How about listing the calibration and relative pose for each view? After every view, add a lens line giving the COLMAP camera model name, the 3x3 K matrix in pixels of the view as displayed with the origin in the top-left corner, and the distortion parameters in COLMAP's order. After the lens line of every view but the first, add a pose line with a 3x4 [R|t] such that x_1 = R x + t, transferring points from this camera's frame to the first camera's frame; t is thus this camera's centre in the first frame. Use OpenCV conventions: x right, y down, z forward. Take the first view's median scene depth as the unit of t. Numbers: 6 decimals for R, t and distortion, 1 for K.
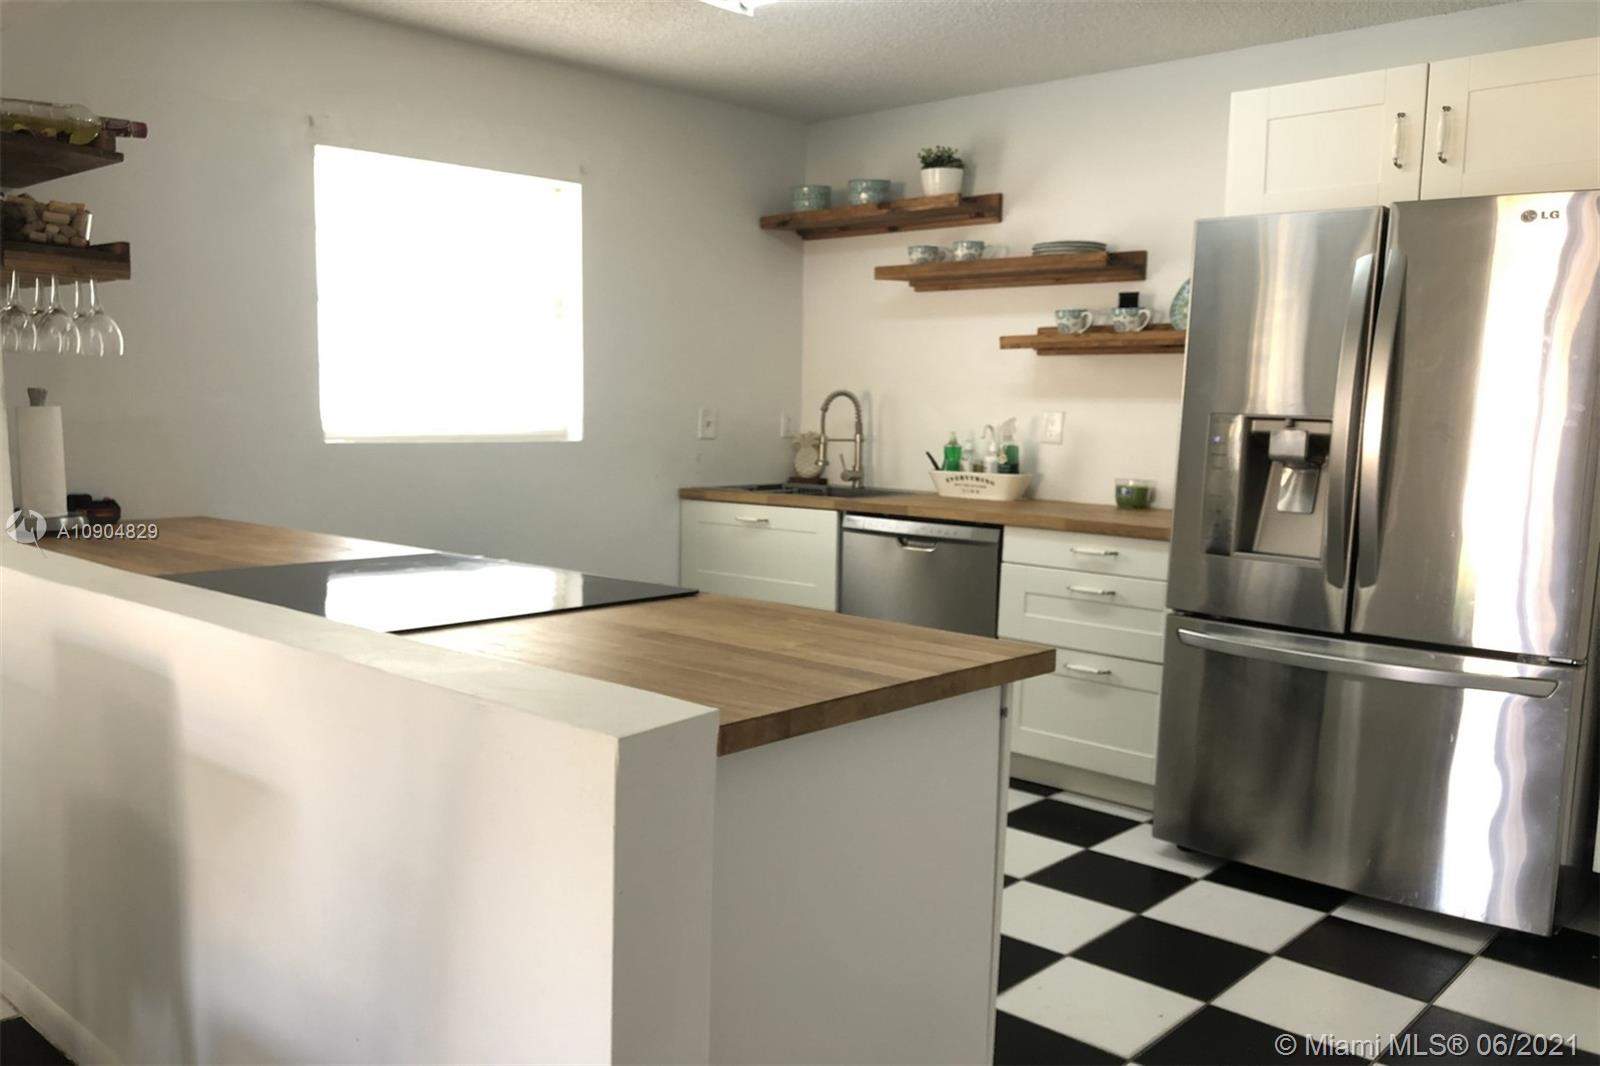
lens RADIAL K [[1327.8, 0, 798.5], [0, 1327.8, 576.4], [0, 0, 1]] dist [0.057703, -0.069155]
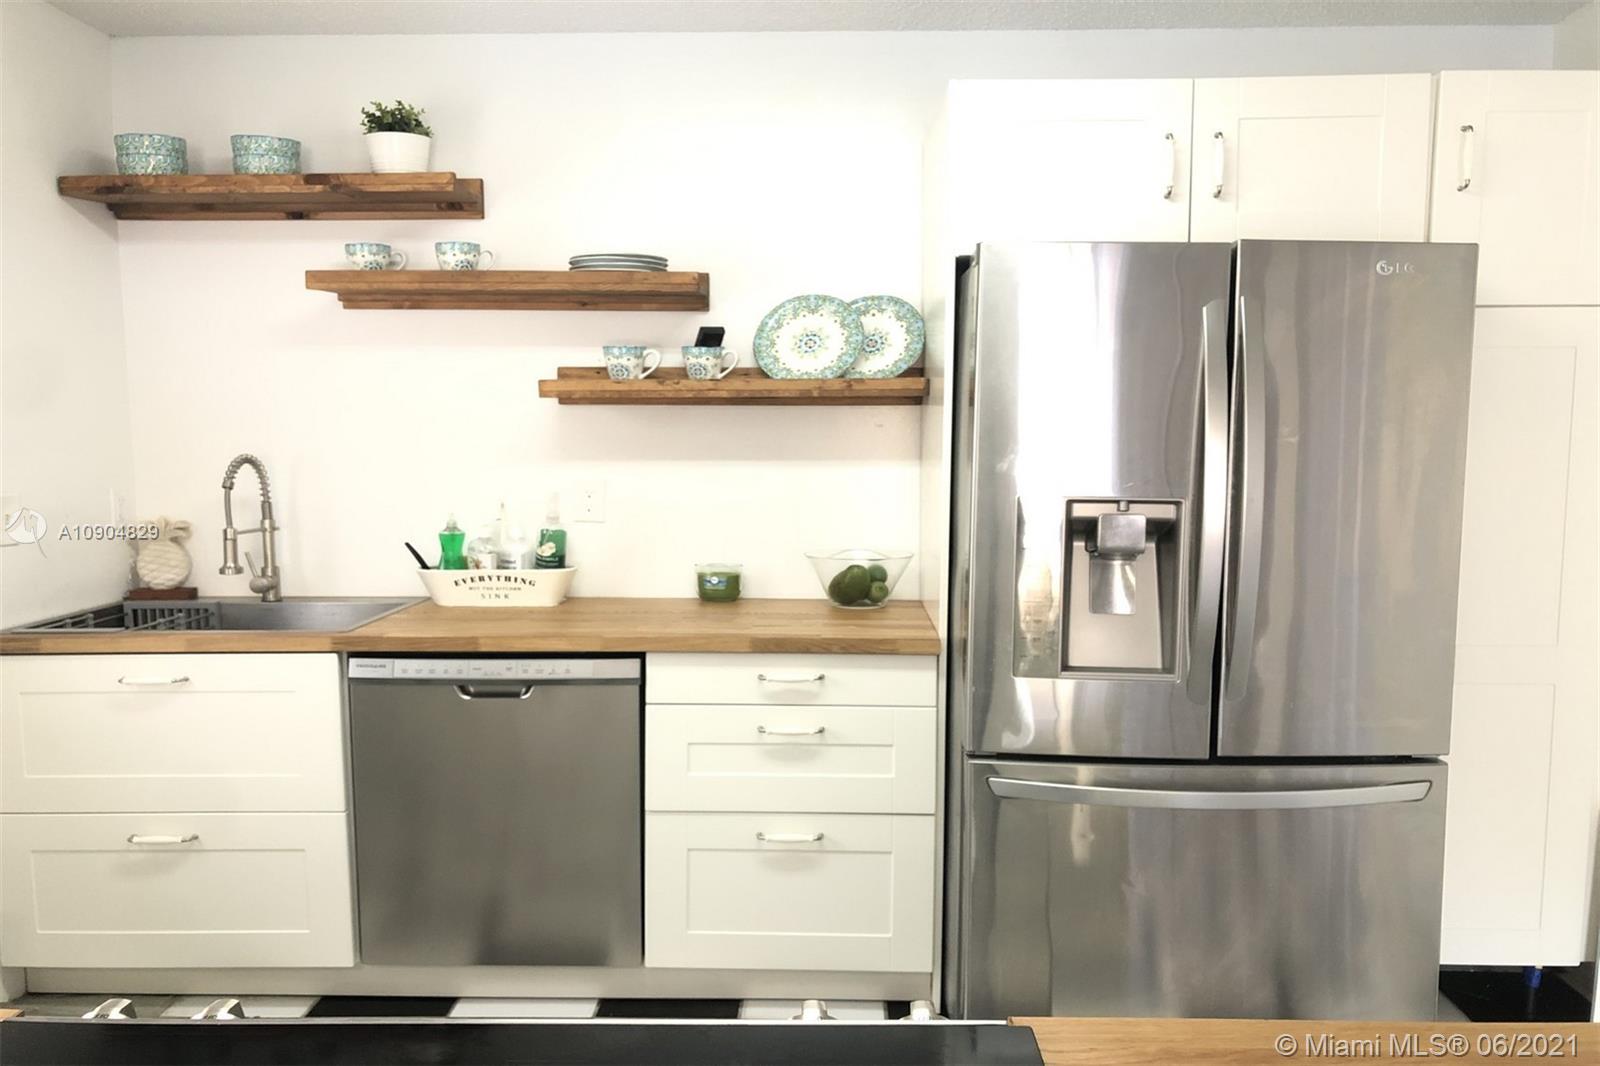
lens RADIAL K [[1297.3, 0, 792.1], [0, 1297.3, 544.2], [0, 0, 1]] dist [0.063320, -0.095017]
pose [[0.755090, -0.074724, 0.651349, -0.200277], [0.098329, 0.995154, 0.000176, -0.076875], [-0.648205, 0.063914, 0.758779, 0.376586]]
